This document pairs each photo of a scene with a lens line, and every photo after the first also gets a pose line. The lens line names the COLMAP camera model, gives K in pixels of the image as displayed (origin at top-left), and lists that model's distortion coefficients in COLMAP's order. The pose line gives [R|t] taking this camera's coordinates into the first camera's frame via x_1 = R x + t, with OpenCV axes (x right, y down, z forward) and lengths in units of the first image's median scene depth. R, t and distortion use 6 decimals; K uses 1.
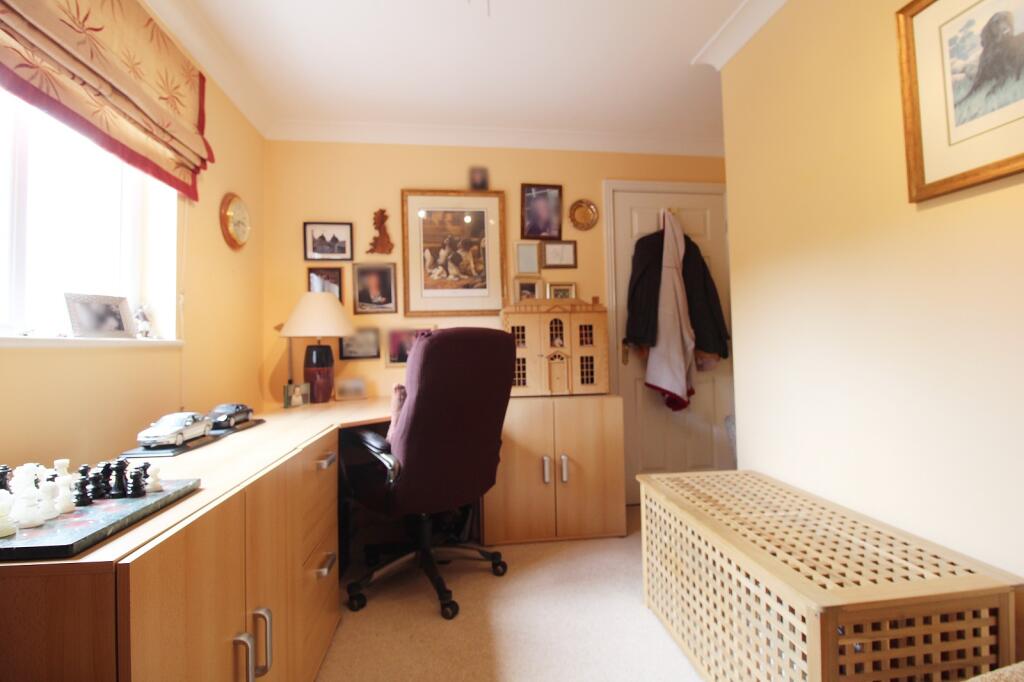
lens RADIAL K [[495.2, 0, 512.0], [0, 495.2, 341.0], [0, 0, 1]] dist [0.008974, -0.013732]
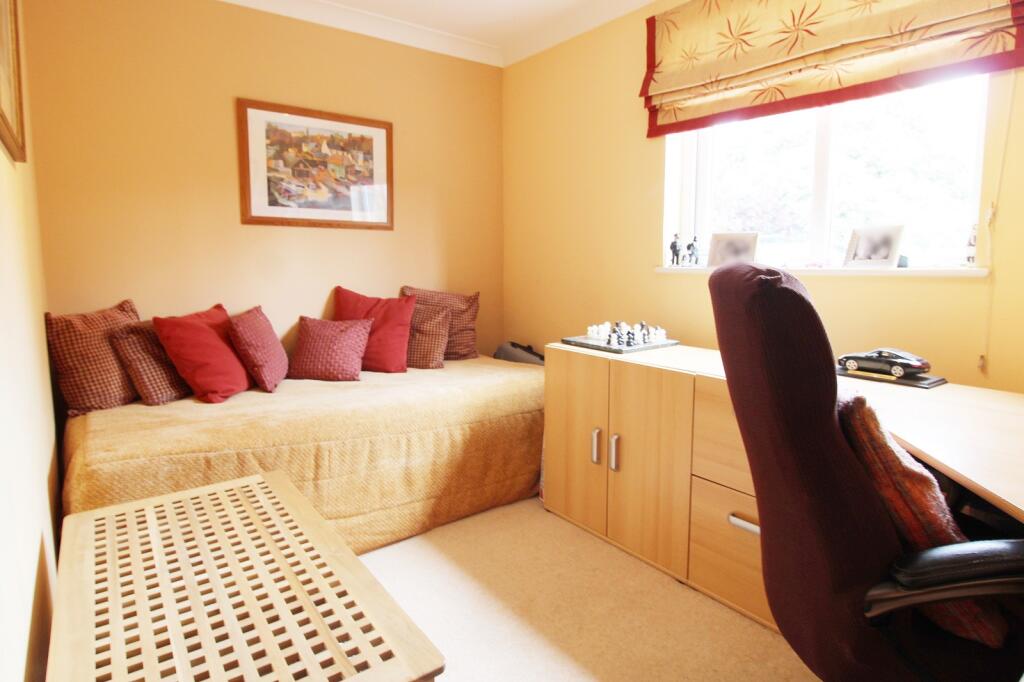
lens RADIAL K [[495.2, 0, 512.0], [0, 495.2, 341.0], [0, 0, 1]] dist [0.008974, -0.013732]
pose [[-0.839587, 0.075206, -0.537994, 0.541518], [0.008425, 0.992054, 0.125531, 0.014852], [0.543160, 0.100861, -0.833549, 1.801482]]
